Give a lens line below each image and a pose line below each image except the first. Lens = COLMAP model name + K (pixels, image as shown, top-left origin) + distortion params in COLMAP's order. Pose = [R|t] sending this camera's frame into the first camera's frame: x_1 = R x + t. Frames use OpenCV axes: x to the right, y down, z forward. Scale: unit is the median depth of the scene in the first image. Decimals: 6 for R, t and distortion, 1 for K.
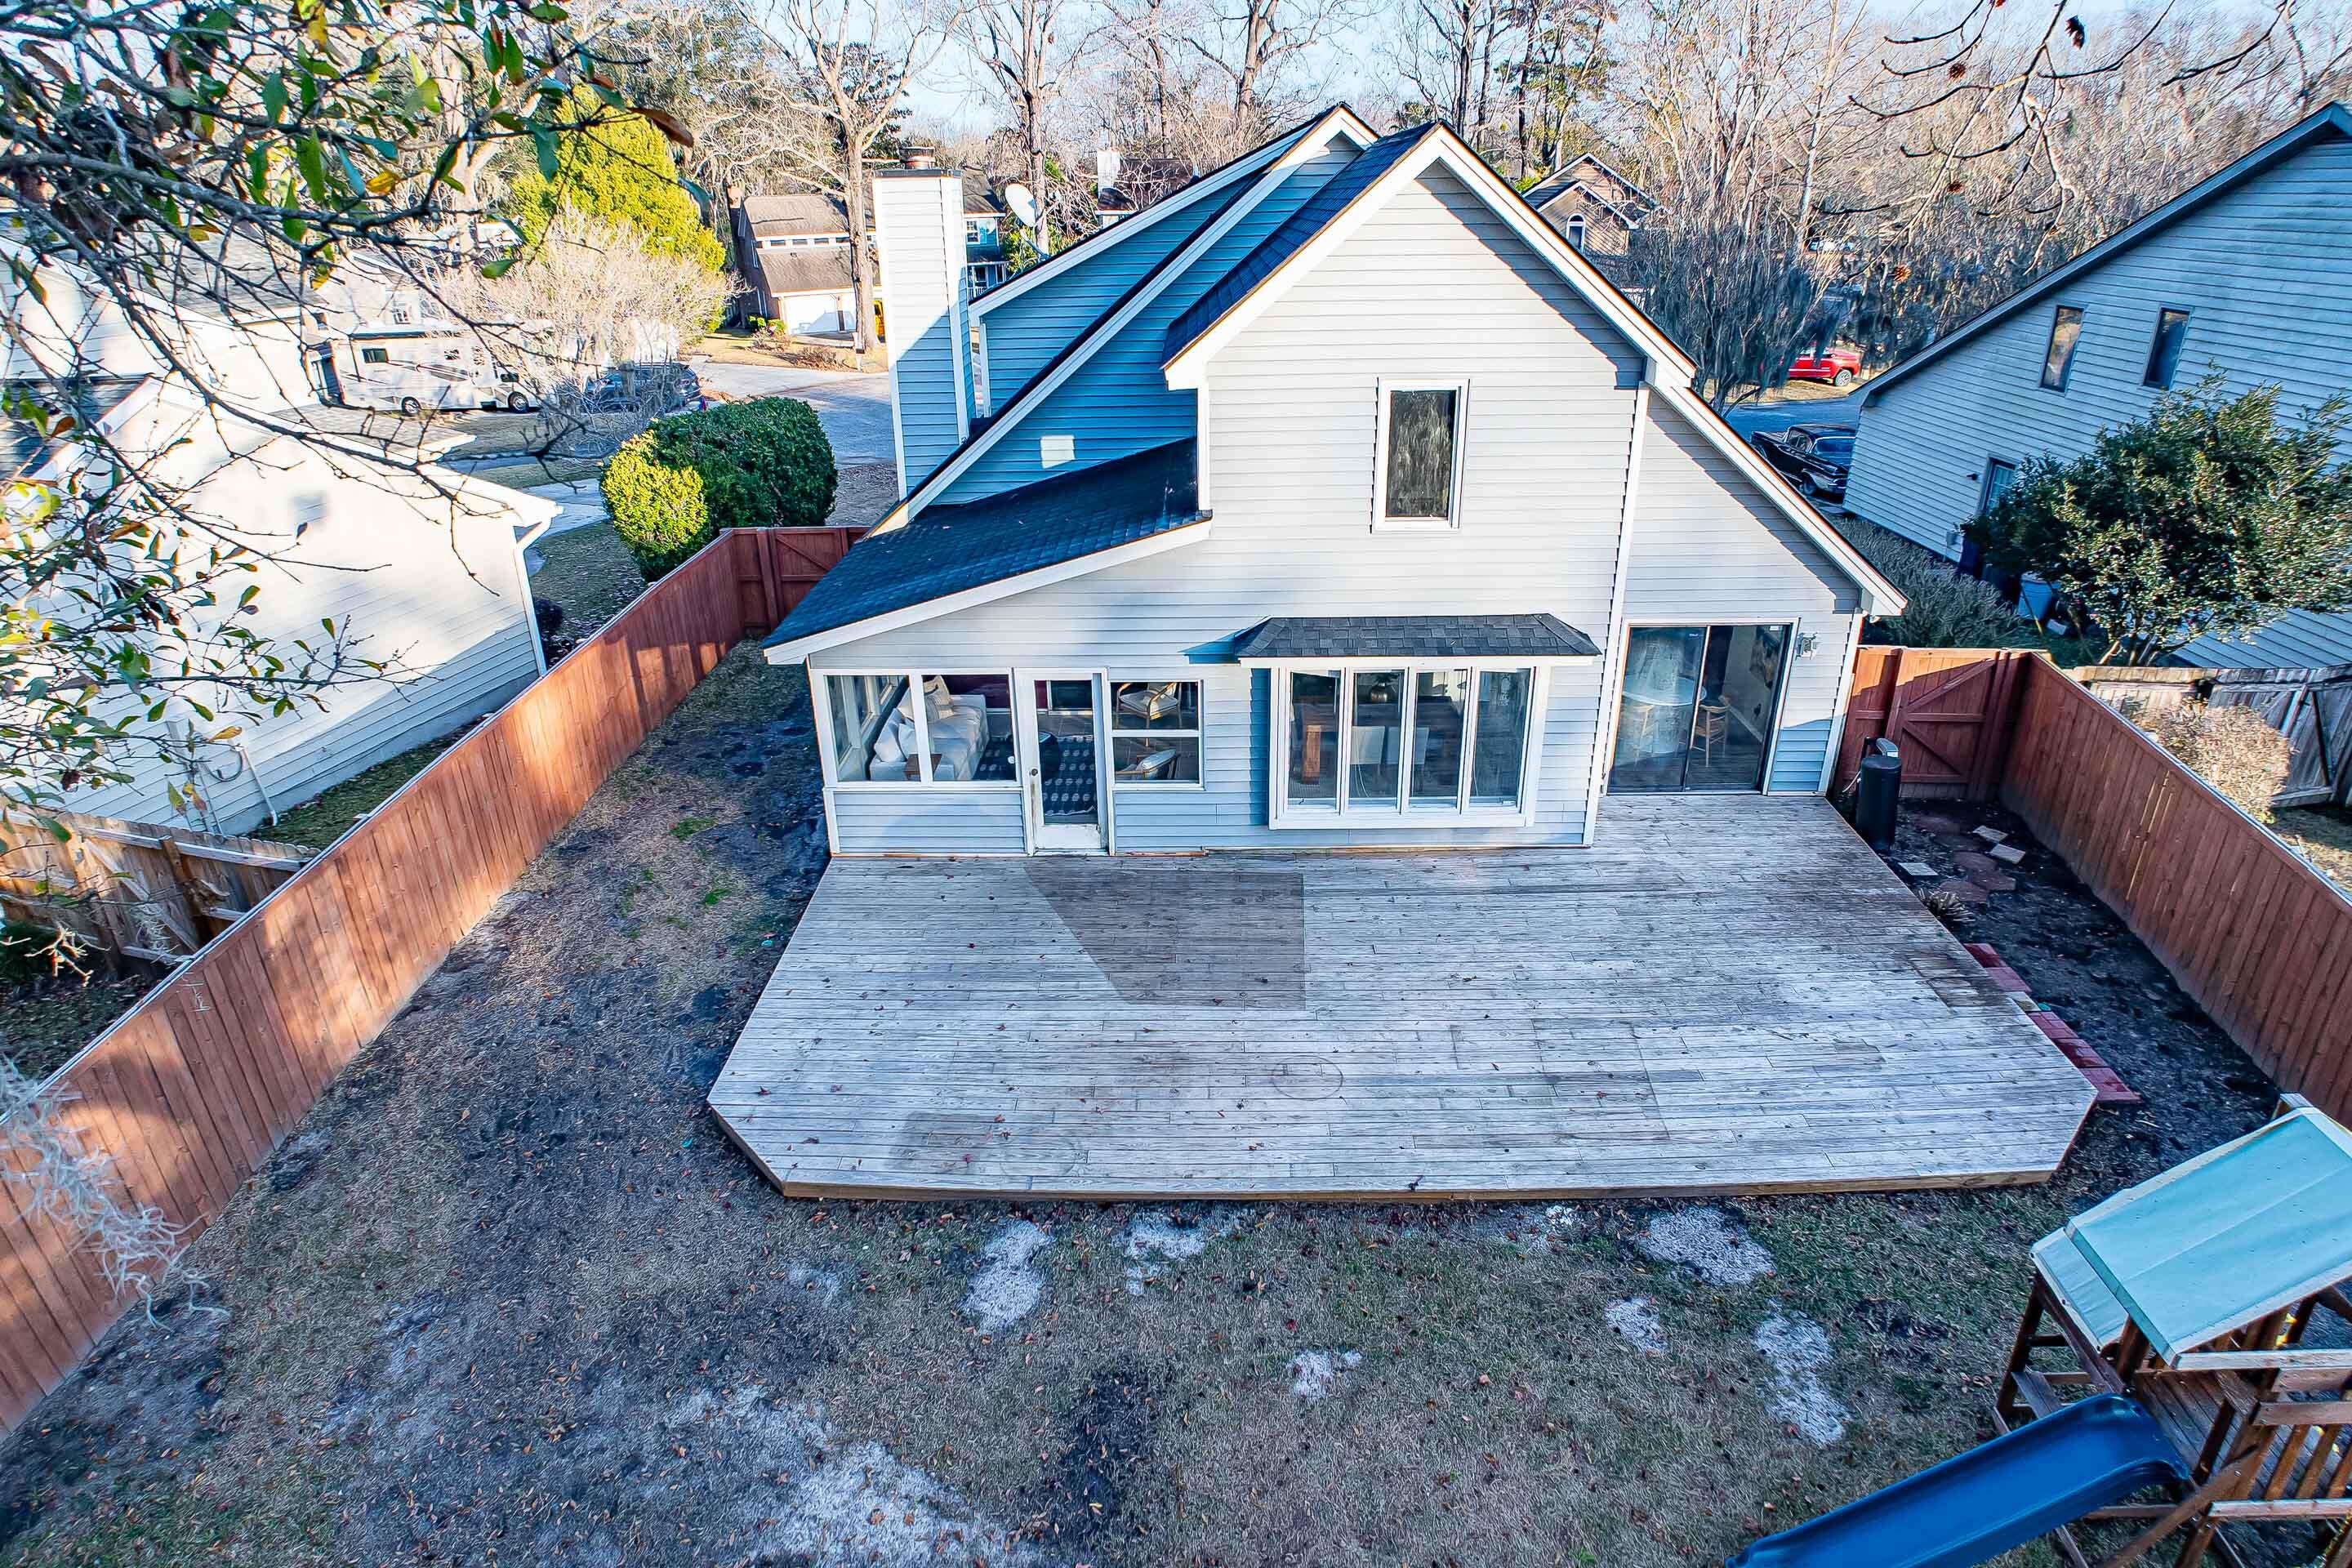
lens RADIAL K [[1291.6, 0, 1176.5], [0, 1291.6, 784.2], [0, 0, 1]] dist [-0.070689, 0.004600]
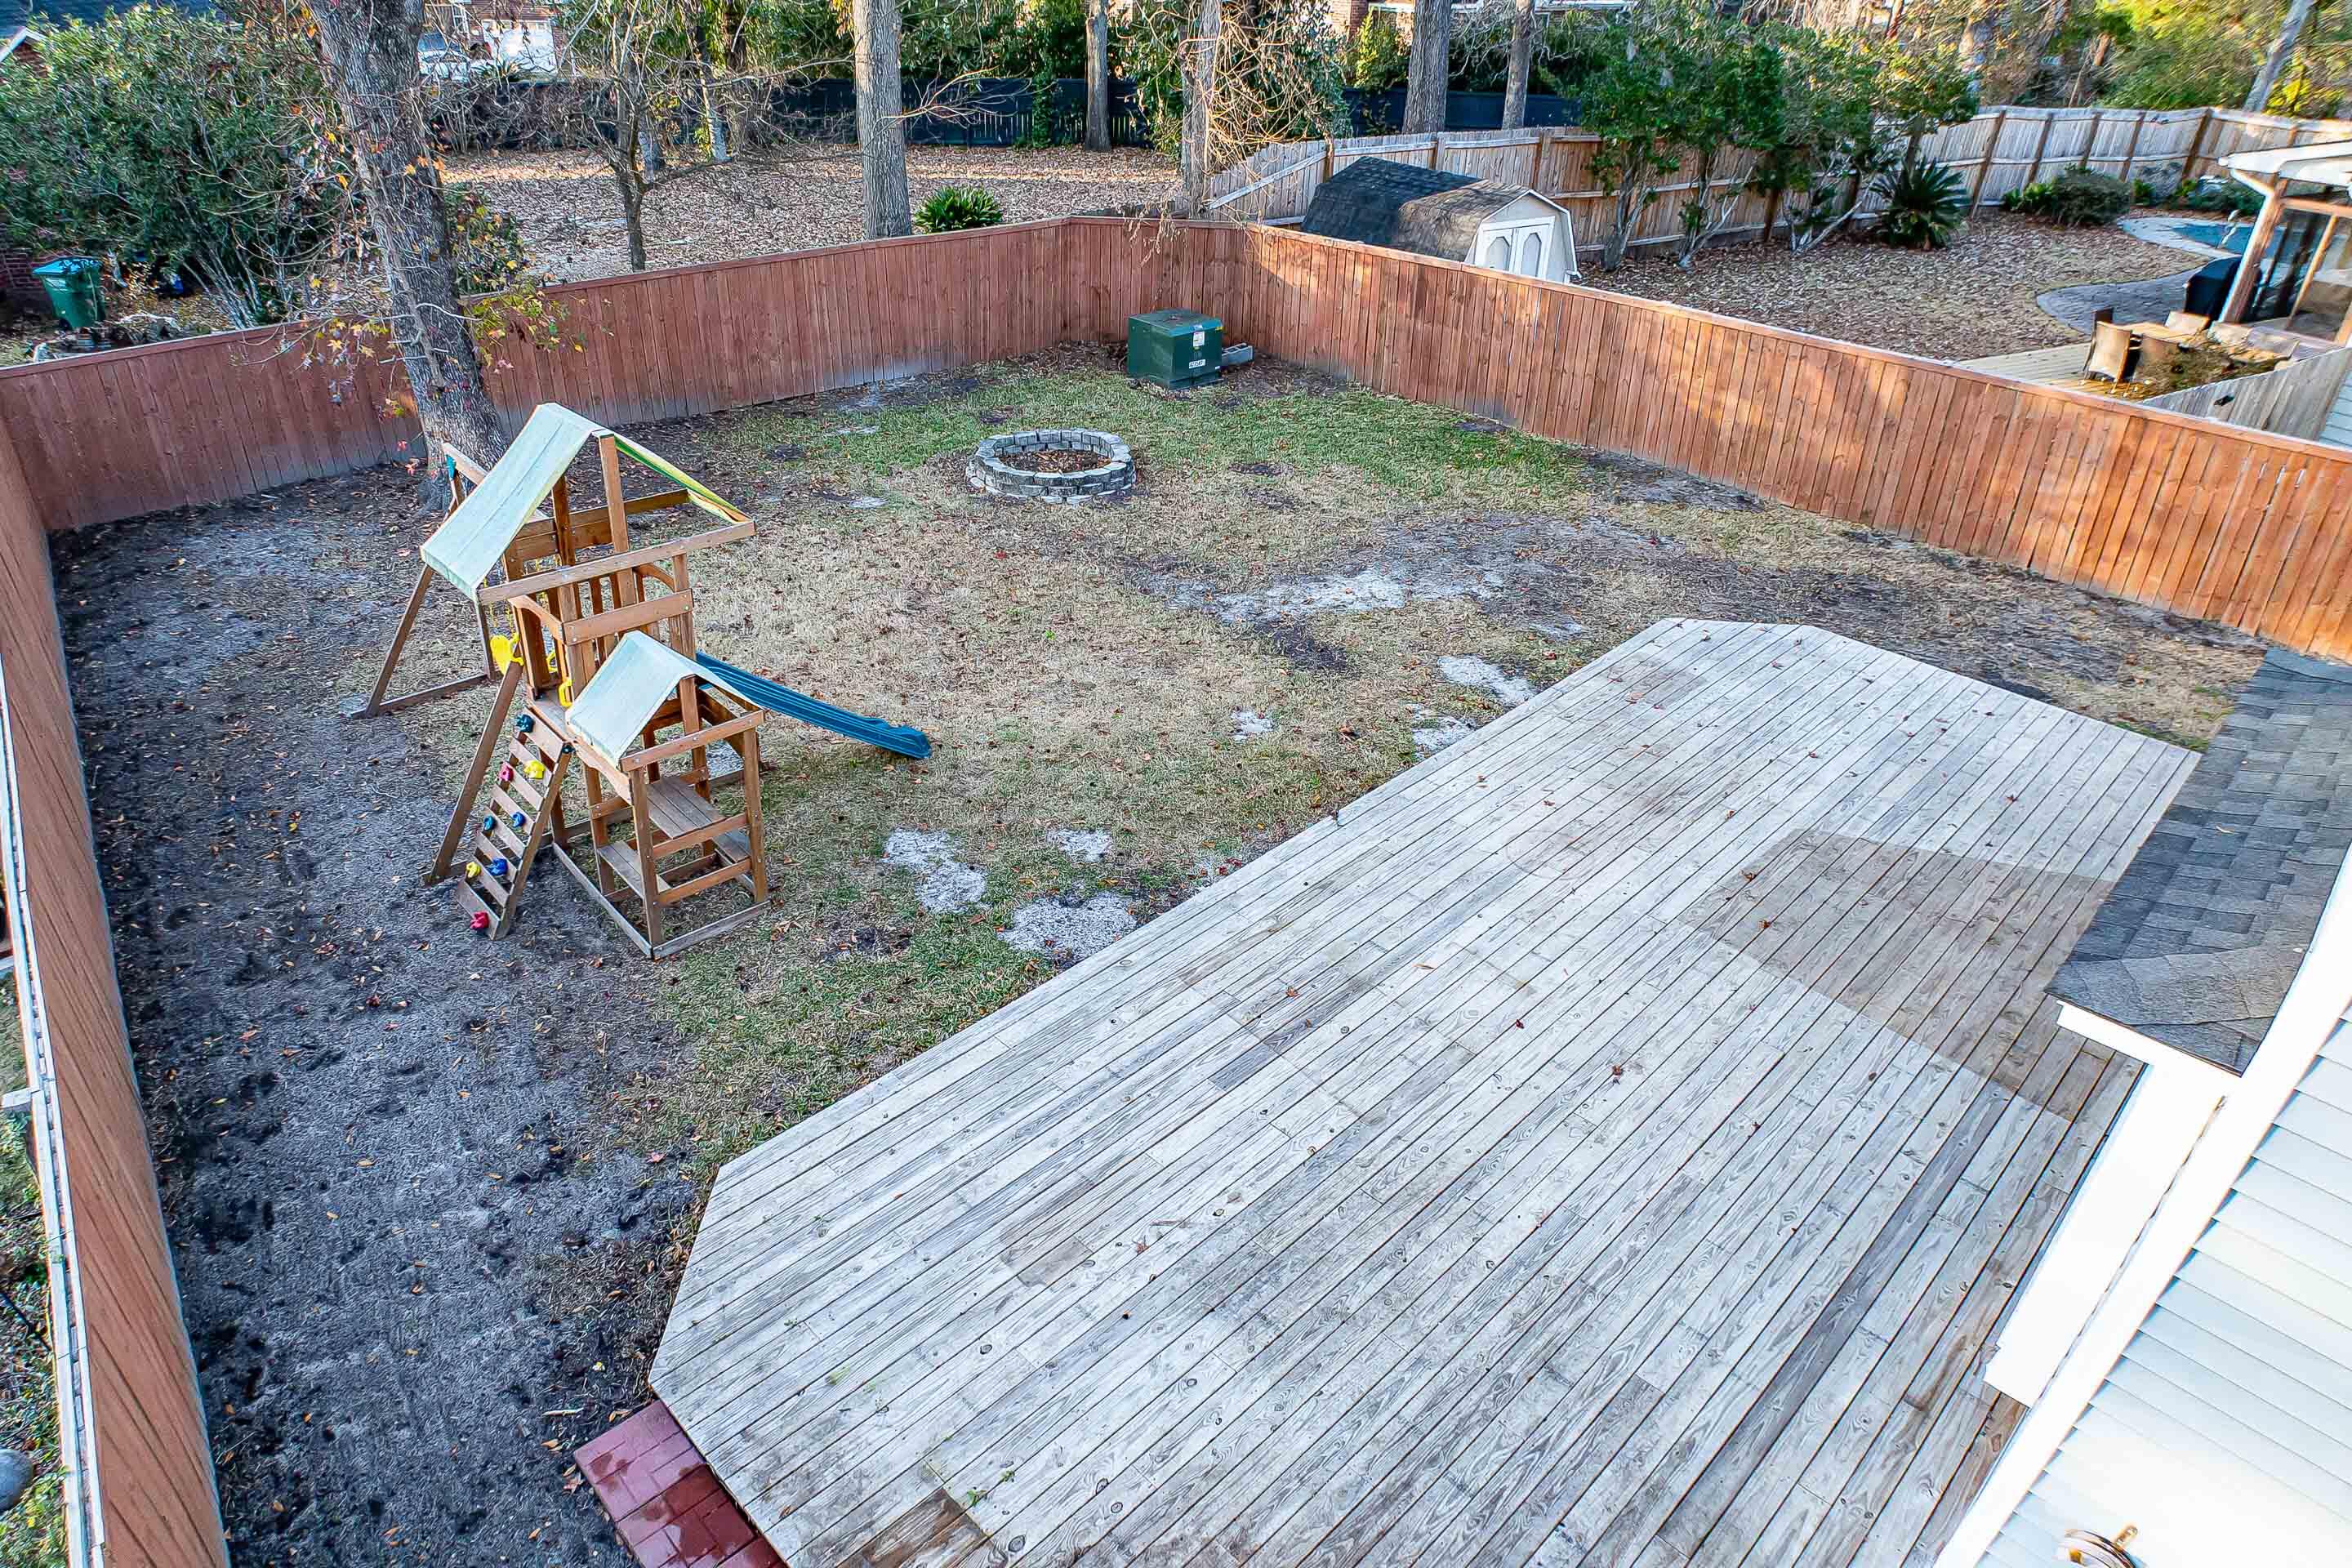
lens RADIAL K [[1403.5, 0, 1091.6], [0, 1403.5, 784.2], [0, 0, 1]] dist [-0.068824, -0.001032]
pose [[-0.718624, 0.383473, -0.580111, 0.666449], [-0.284900, 0.598635, 0.748644, -0.311604], [0.634360, 0.703267, -0.320942, 0.884214]]
